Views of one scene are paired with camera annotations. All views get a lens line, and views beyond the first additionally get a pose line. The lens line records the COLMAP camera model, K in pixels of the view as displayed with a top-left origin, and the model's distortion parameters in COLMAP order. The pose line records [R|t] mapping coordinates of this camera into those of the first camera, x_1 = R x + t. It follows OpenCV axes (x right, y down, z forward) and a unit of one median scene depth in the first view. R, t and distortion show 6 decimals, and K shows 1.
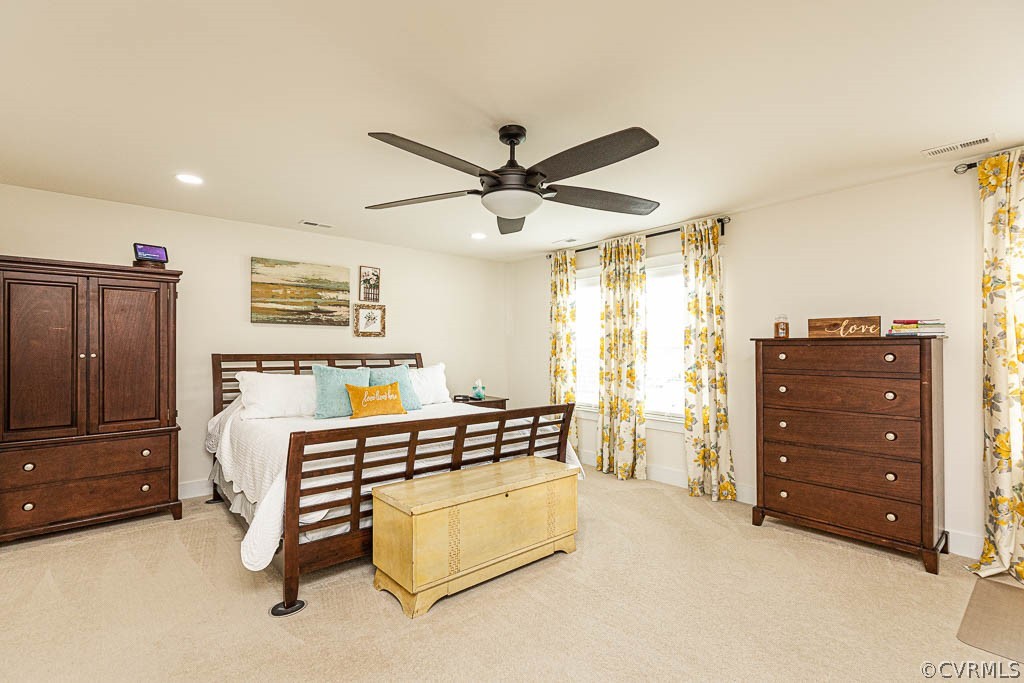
lens RADIAL K [[462.1, 0, 508.0], [0, 462.1, 344.6], [0, 0, 1]] dist [0.005846, -0.000608]
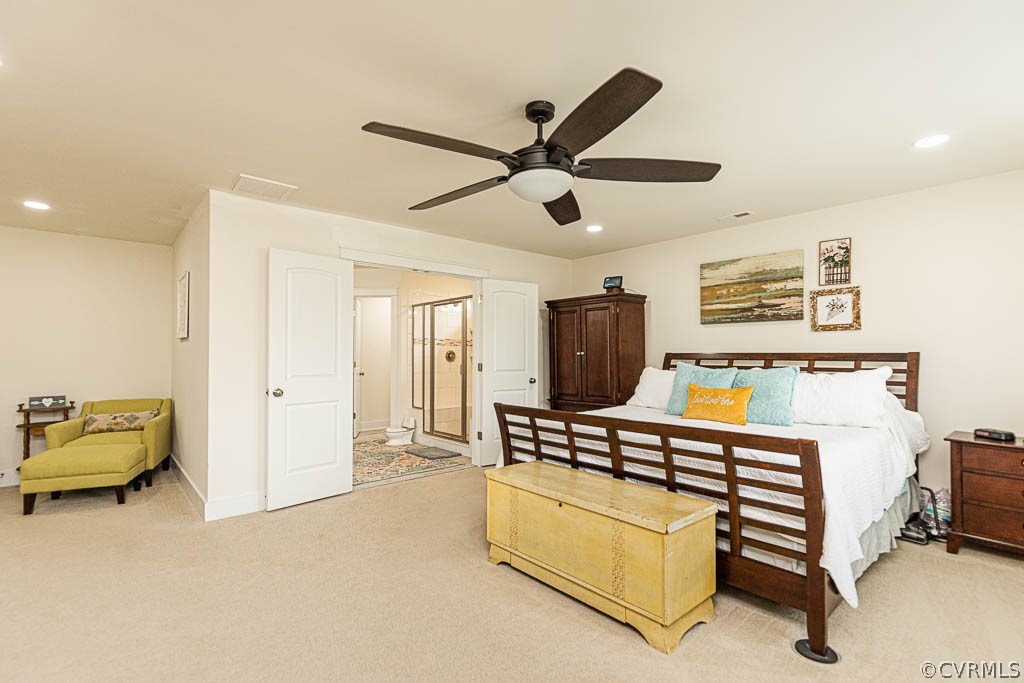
lens RADIAL K [[462.1, 0, 508.3], [0, 462.1, 347.7], [0, 0, 1]] dist [0.005846, -0.000608]
pose [[0.030910, -0.015799, -0.999397, 0.484734], [0.012553, 0.999802, -0.015417, 0.017345], [0.999443, -0.012069, 0.031102, 0.471917]]
